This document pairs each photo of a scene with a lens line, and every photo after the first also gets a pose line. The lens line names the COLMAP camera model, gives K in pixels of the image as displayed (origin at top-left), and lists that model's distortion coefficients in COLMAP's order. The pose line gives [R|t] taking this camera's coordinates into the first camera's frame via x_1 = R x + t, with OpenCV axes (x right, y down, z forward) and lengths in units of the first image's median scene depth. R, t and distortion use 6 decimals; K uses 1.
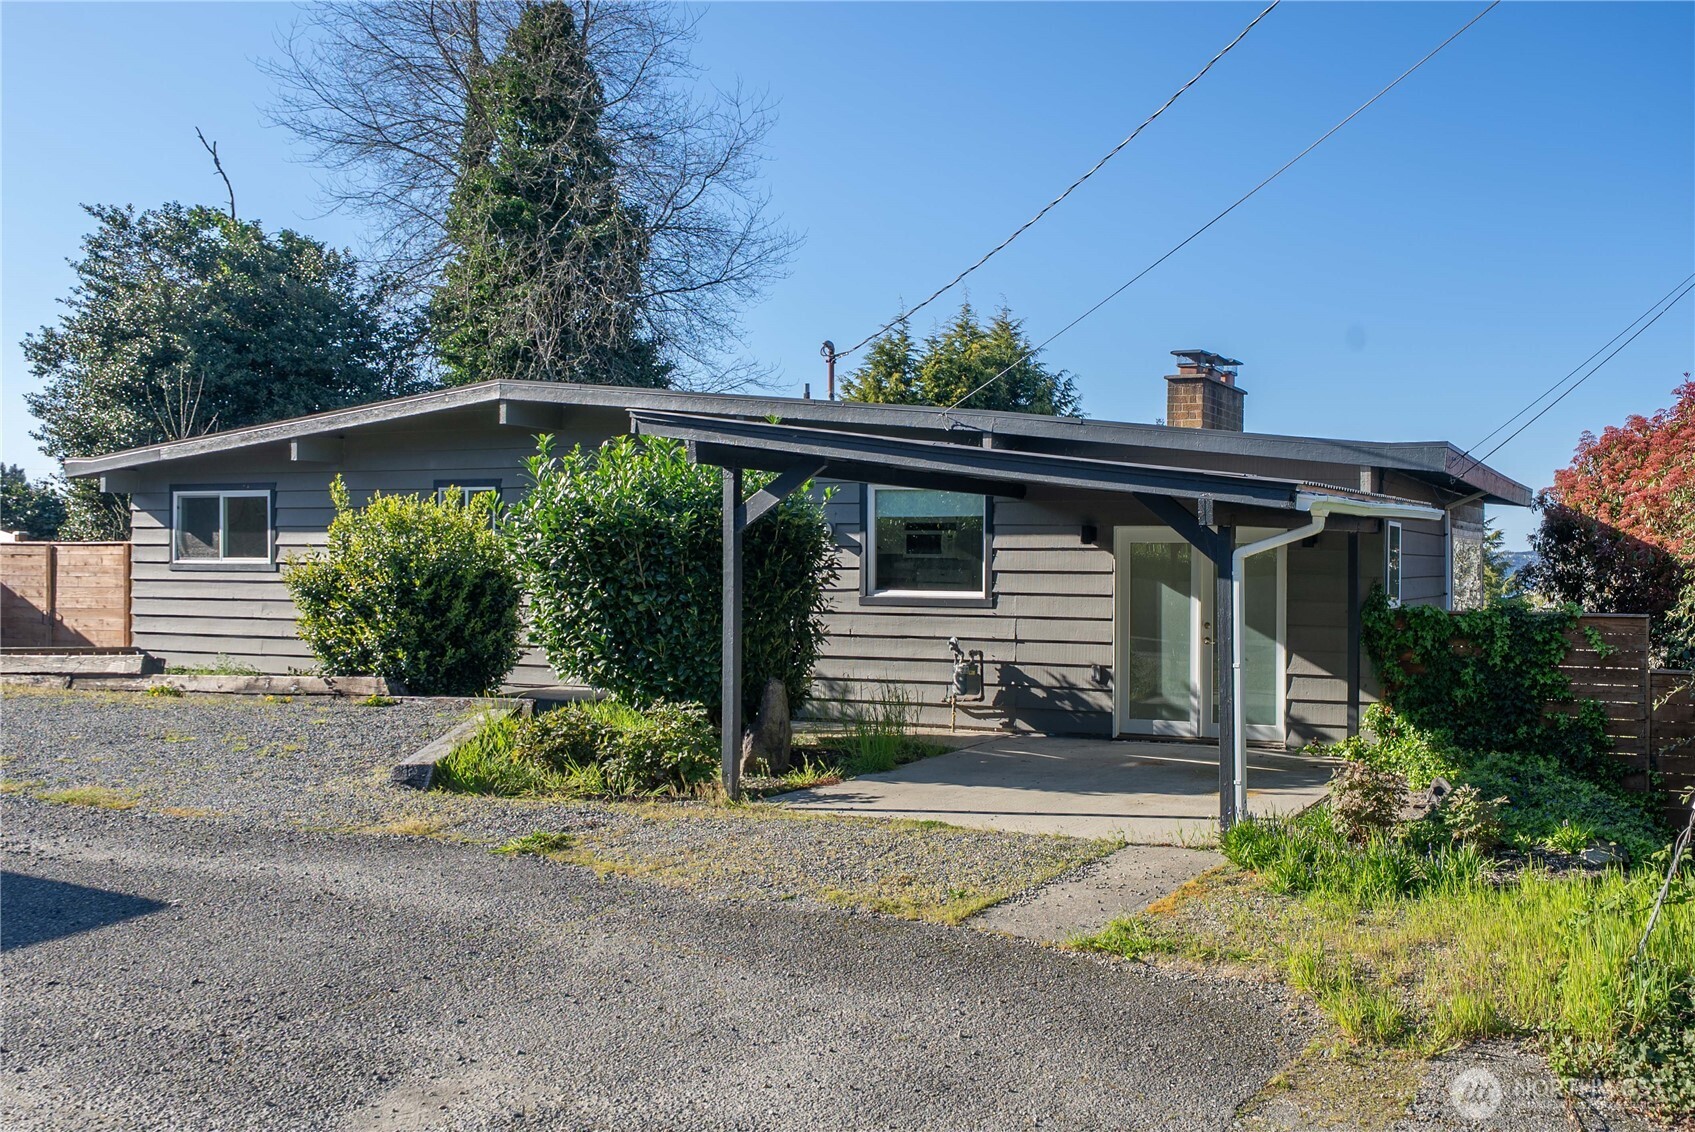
lens RADIAL K [[1071.5, 0, 848.8], [0, 1071.5, 577.0], [0, 0, 1]] dist [-0.005126, -0.000959]
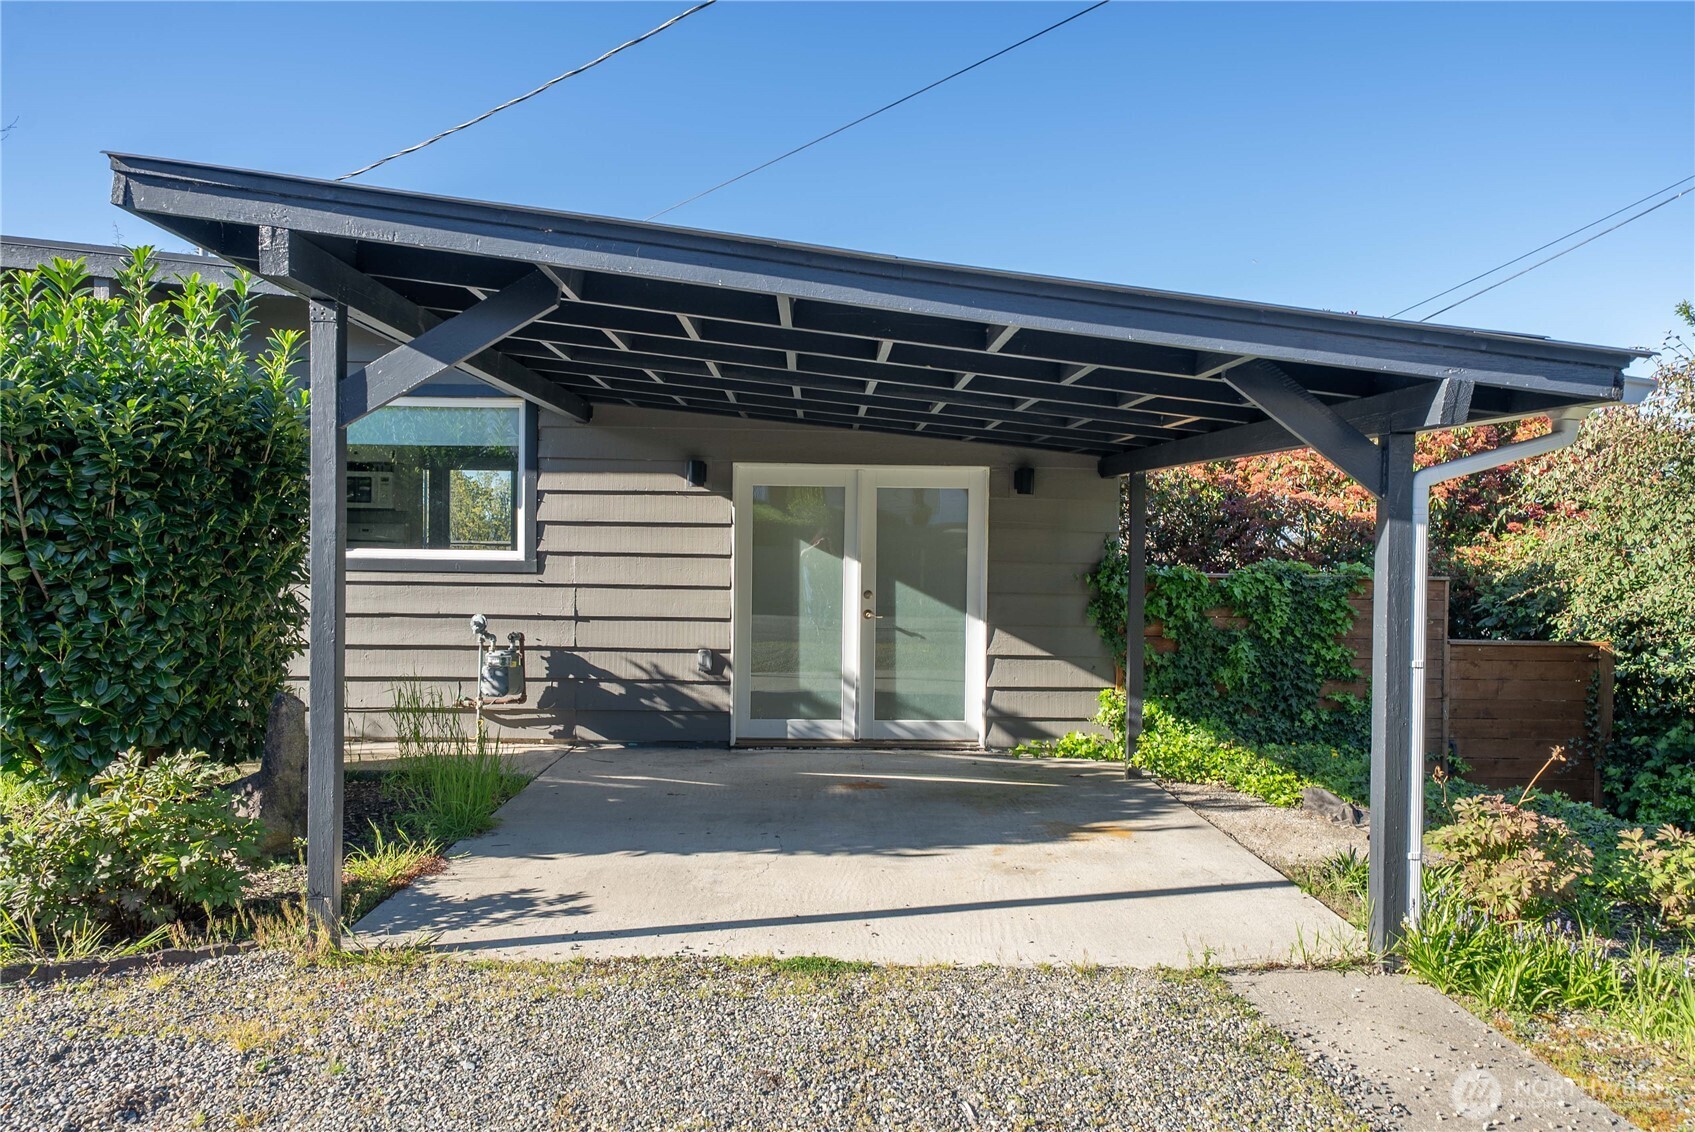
lens RADIAL K [[1256.4, 0, 845.7], [0, 1256.4, 553.0], [0, 0, 1]] dist [0.003090, 0.002562]
pose [[0.885648, 0.003499, 0.464345, -0.091416], [-0.009372, 0.999903, 0.010339, 0.005657], [-0.464263, -0.013509, 0.885594, 0.186228]]
